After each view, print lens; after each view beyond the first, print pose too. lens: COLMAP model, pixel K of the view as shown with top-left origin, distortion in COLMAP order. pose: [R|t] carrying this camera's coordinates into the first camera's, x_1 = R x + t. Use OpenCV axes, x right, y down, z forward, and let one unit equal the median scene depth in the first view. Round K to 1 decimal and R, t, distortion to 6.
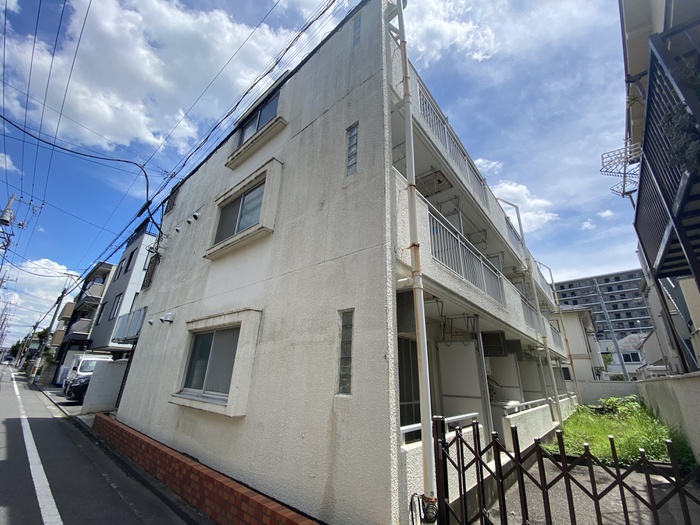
lens RADIAL K [[291.6, 0, 348.8], [0, 291.6, 269.9], [0, 0, 1]] dist [0.031120, -0.026514]
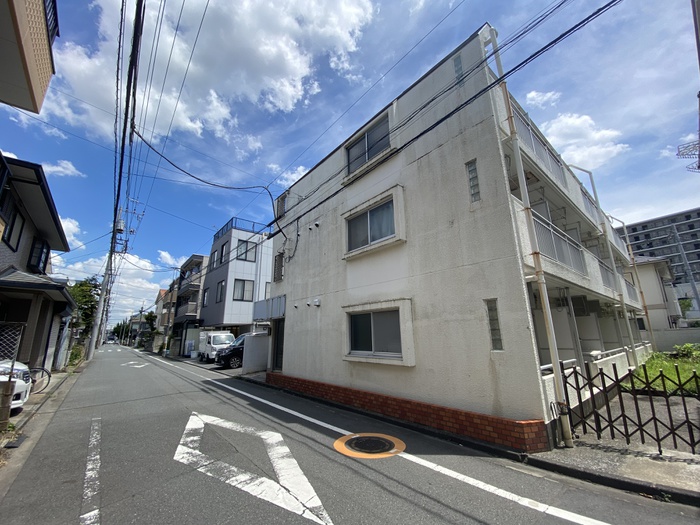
lens RADIAL K [[291.6, 0, 348.8], [0, 291.6, 269.9], [0, 0, 1]] dist [0.031120, -0.026514]
pose [[0.985262, -0.084187, -0.148900, -0.215811], [0.101452, 0.988467, 0.112428, -0.115514], [0.137718, -0.125877, 0.982440, -0.269269]]
